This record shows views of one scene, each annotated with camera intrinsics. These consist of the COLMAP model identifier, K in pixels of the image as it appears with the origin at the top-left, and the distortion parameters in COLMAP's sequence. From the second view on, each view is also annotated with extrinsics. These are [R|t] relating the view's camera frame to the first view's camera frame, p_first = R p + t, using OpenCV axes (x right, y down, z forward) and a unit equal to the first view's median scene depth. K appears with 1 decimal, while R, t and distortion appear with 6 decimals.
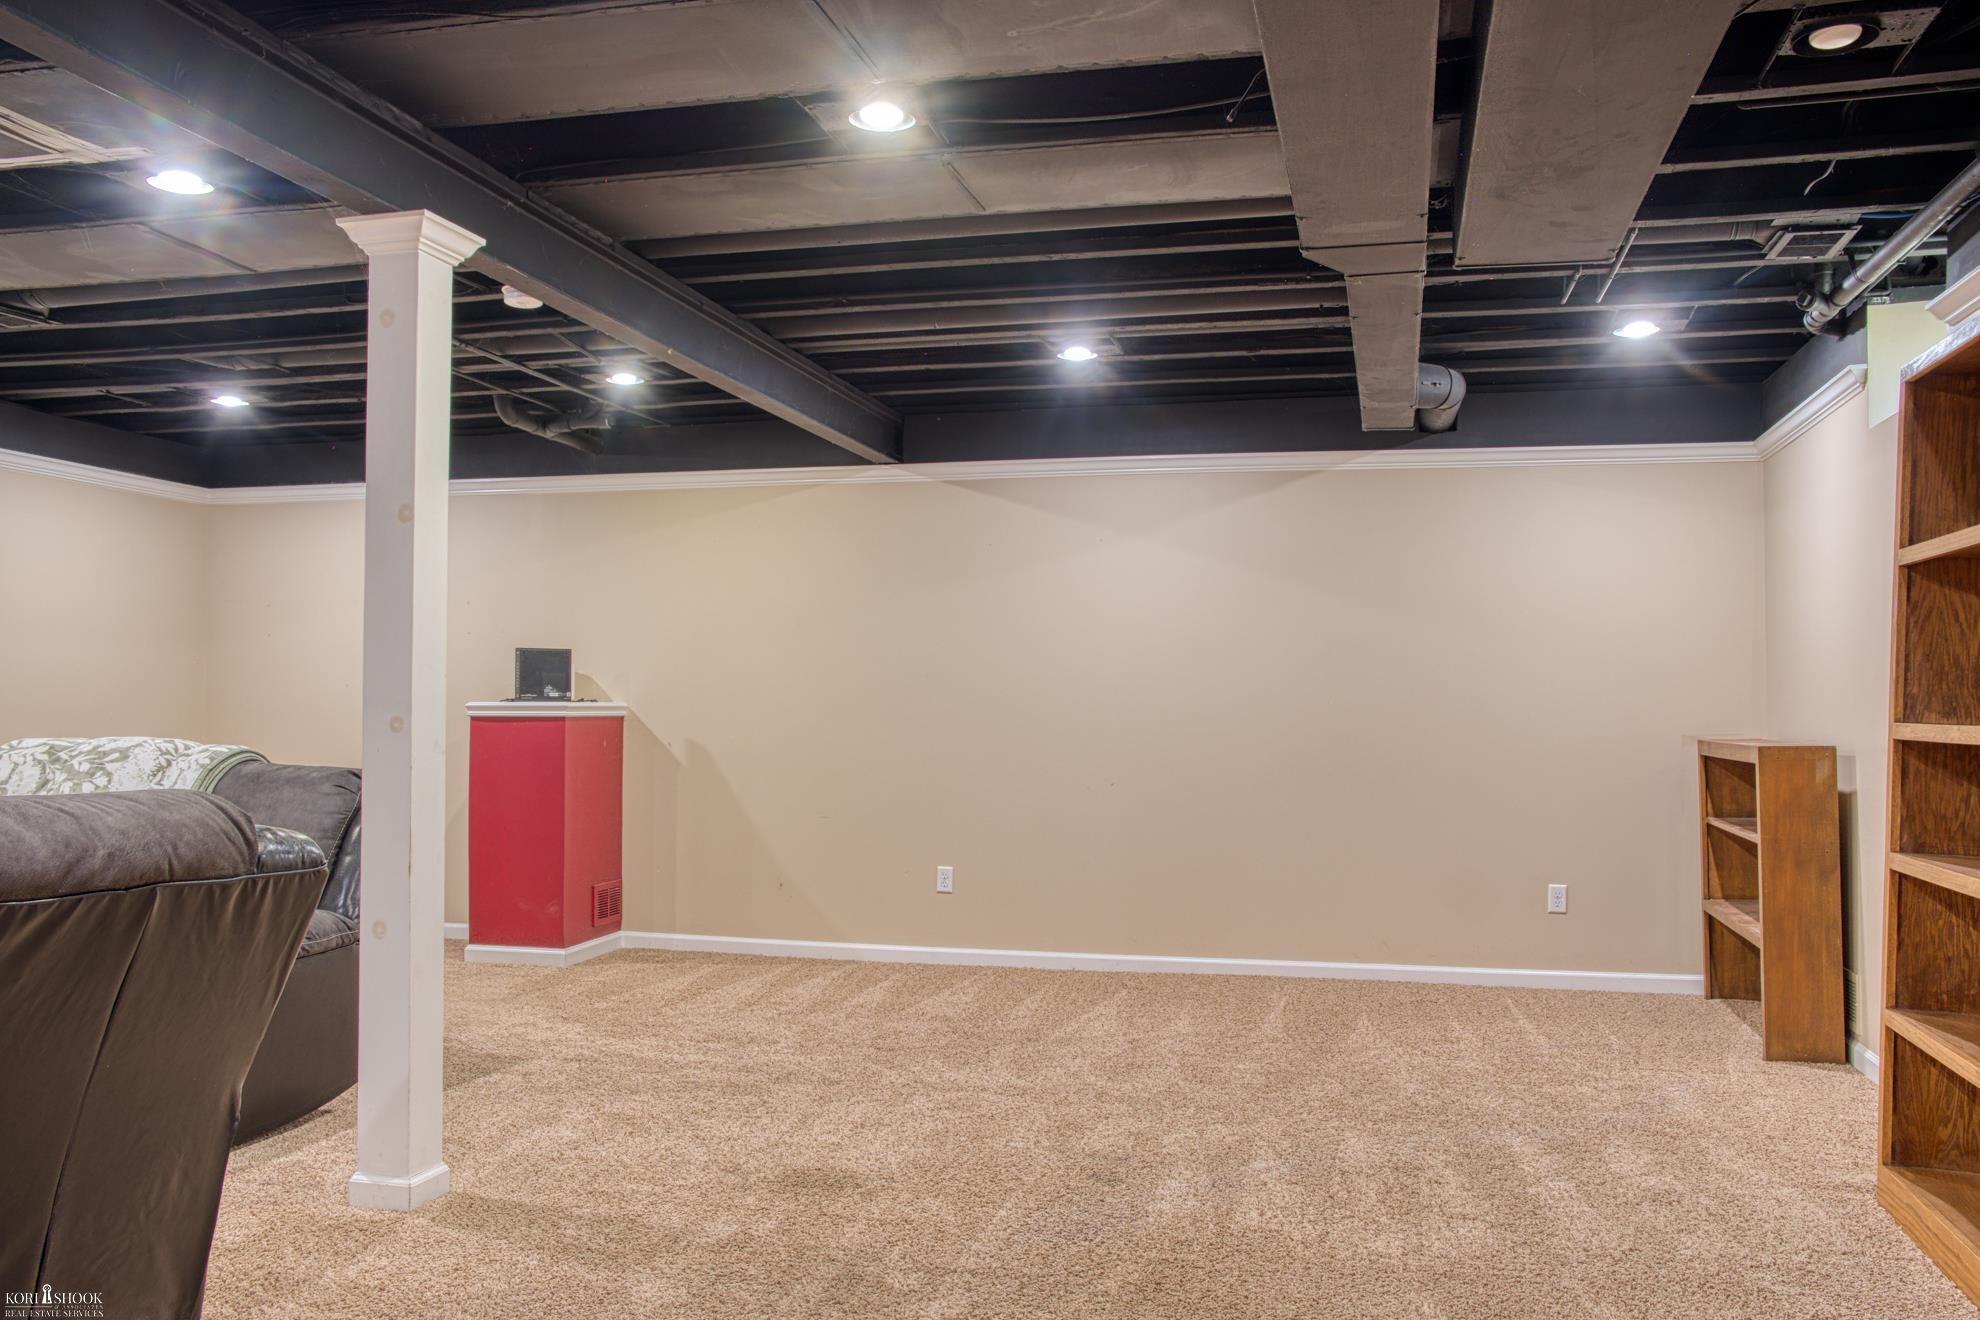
lens RADIAL K [[1528.5, 0, 997.2], [0, 1528.5, 652.7], [0, 0, 1]] dist [-0.051468, 0.024358]
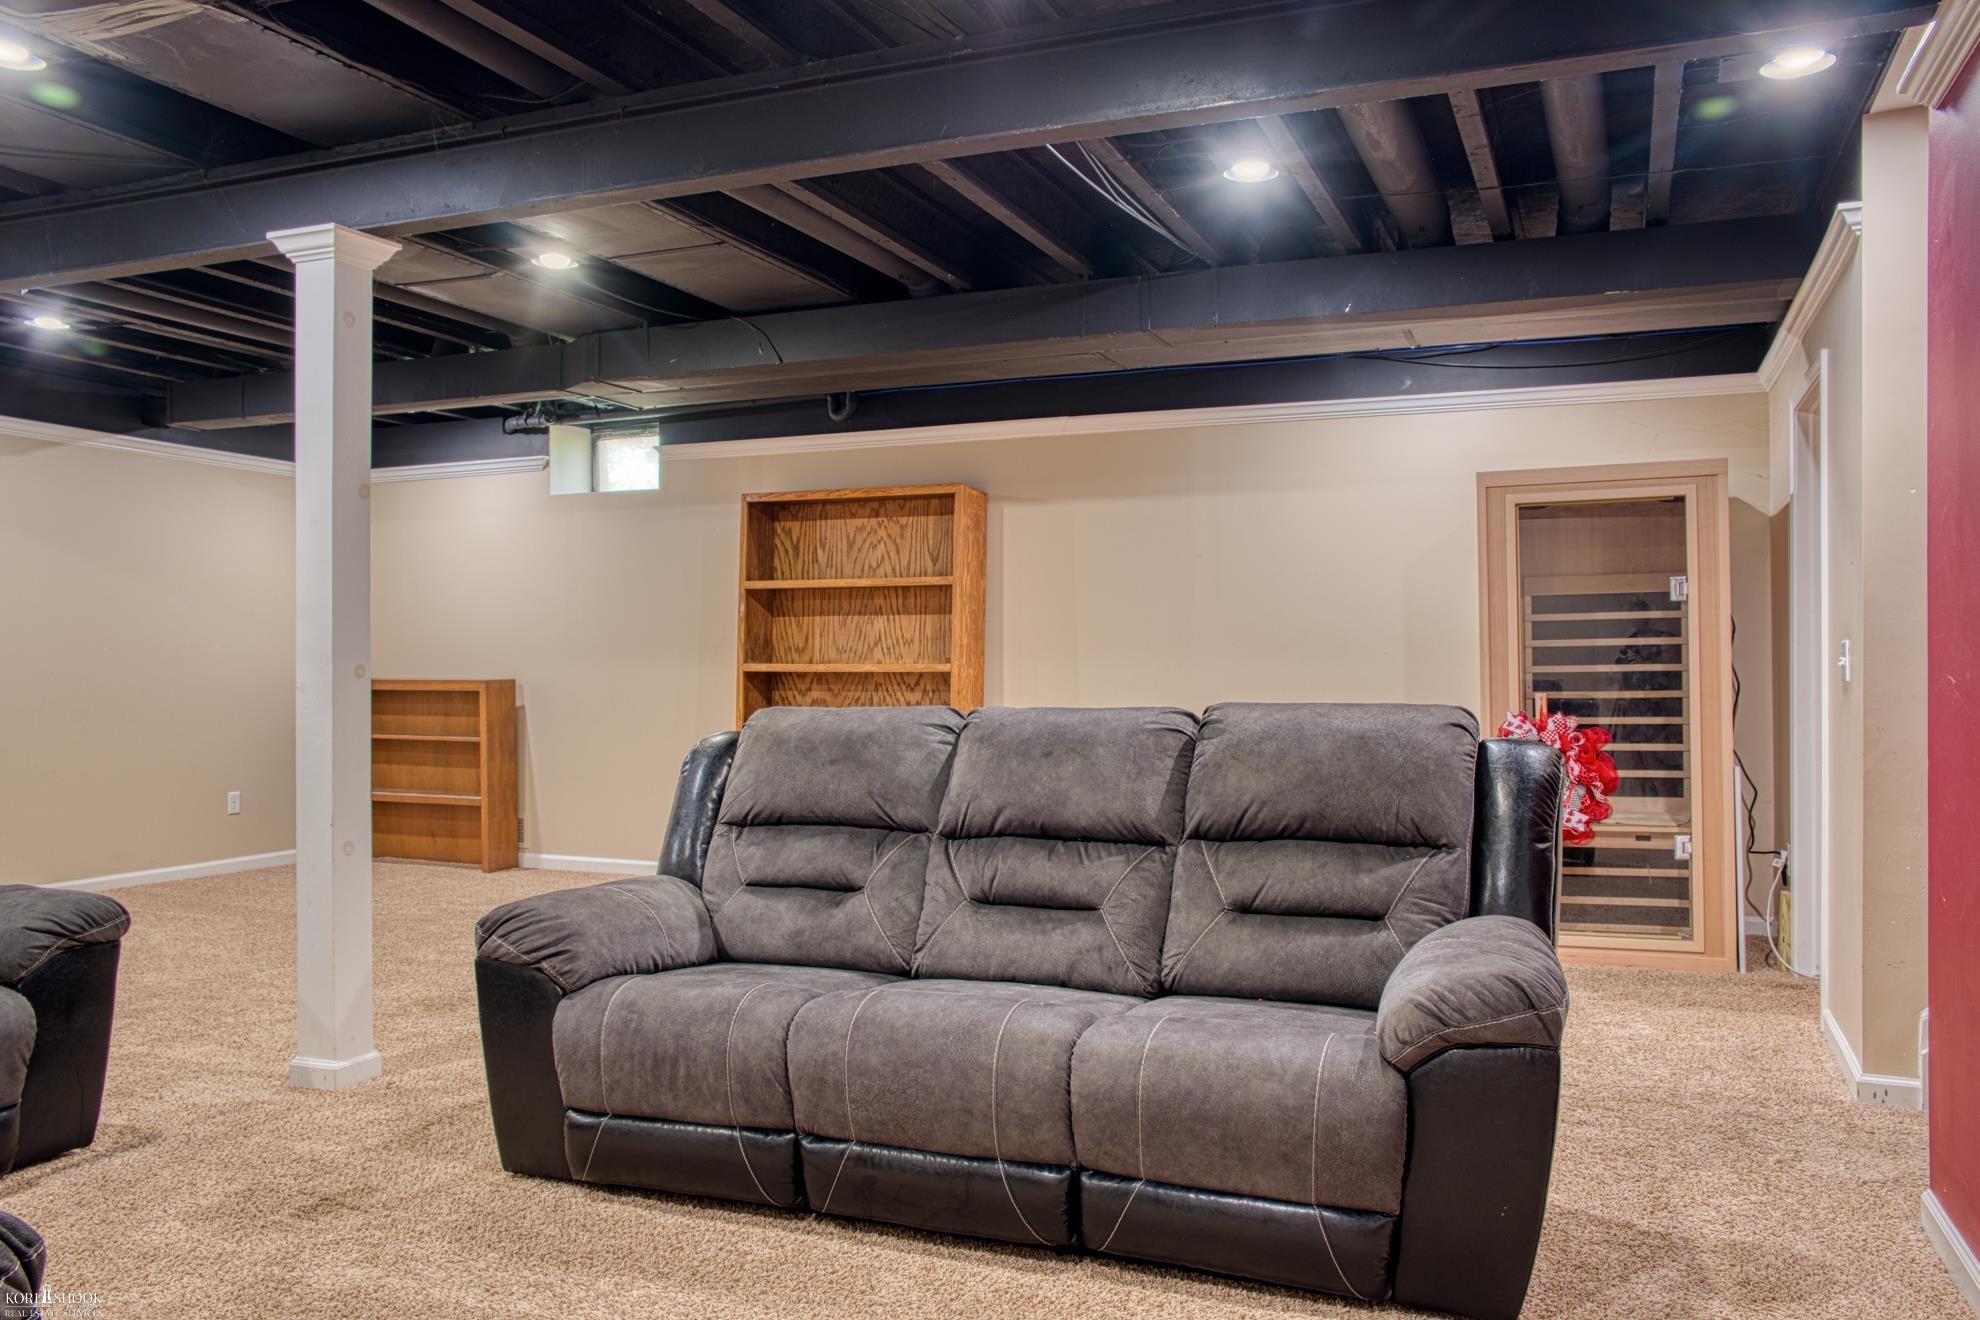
lens RADIAL K [[1528.5, 0, 997.2], [0, 1528.5, 652.7], [0, 0, 1]] dist [-0.051468, 0.024358]
pose [[0.134328, -0.001226, 0.990936, -1.113656], [-0.028354, 0.999585, 0.005080, 0.009136], [-0.990531, -0.028779, 0.134238, 0.260151]]
